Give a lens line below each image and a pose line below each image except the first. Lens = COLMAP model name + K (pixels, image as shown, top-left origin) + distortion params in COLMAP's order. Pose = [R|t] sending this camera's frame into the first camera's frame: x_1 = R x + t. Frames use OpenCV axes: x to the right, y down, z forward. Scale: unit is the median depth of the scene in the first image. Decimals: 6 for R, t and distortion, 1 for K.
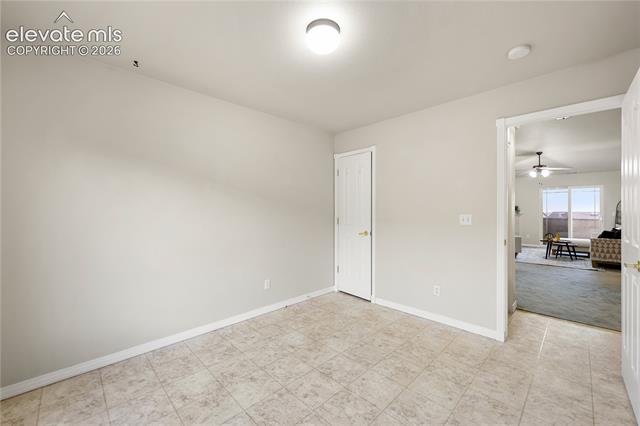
lens RADIAL K [[259.5, 0, 317.8], [0, 259.5, 211.2], [0, 0, 1]] dist [-0.000672, -0.000137]
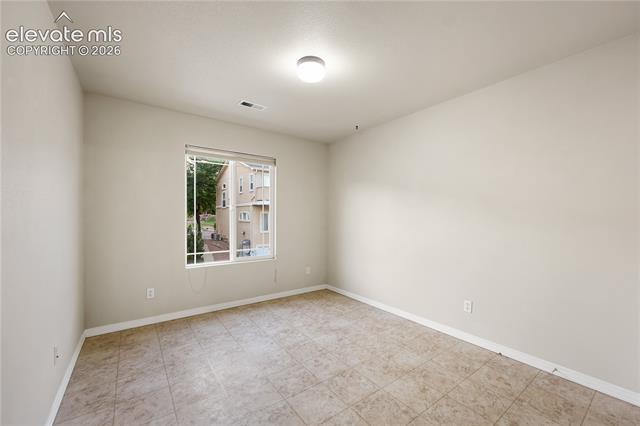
lens RADIAL K [[259.5, 0, 317.8], [0, 259.5, 211.2], [0, 0, 1]] dist [-0.000672, -0.000137]
pose [[-0.151891, -0.012294, -0.988321, 0.893059], [-0.002912, 0.999924, -0.011991, 0.000015], [0.988393, 0.001057, -0.151916, 0.885988]]
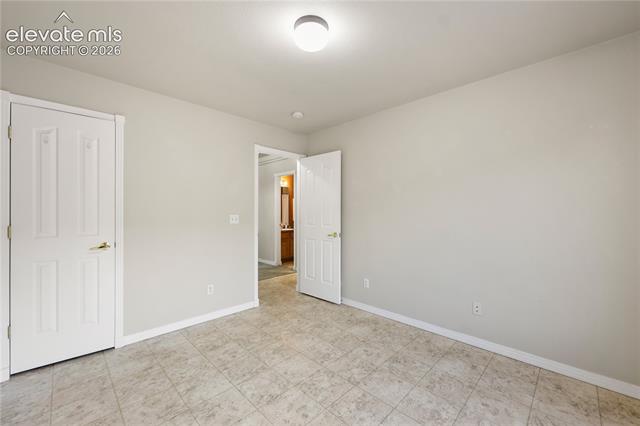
lens RADIAL K [[260.8, 0, 321.4], [0, 260.8, 220.9], [0, 0, 1]] dist [-0.001294, -0.000226]
pose [[-0.024656, -0.034268, 0.999109, -0.690534], [0.003272, 0.999404, 0.034359, 0.001000], [-0.999691, 0.004116, -0.024529, 0.712385]]
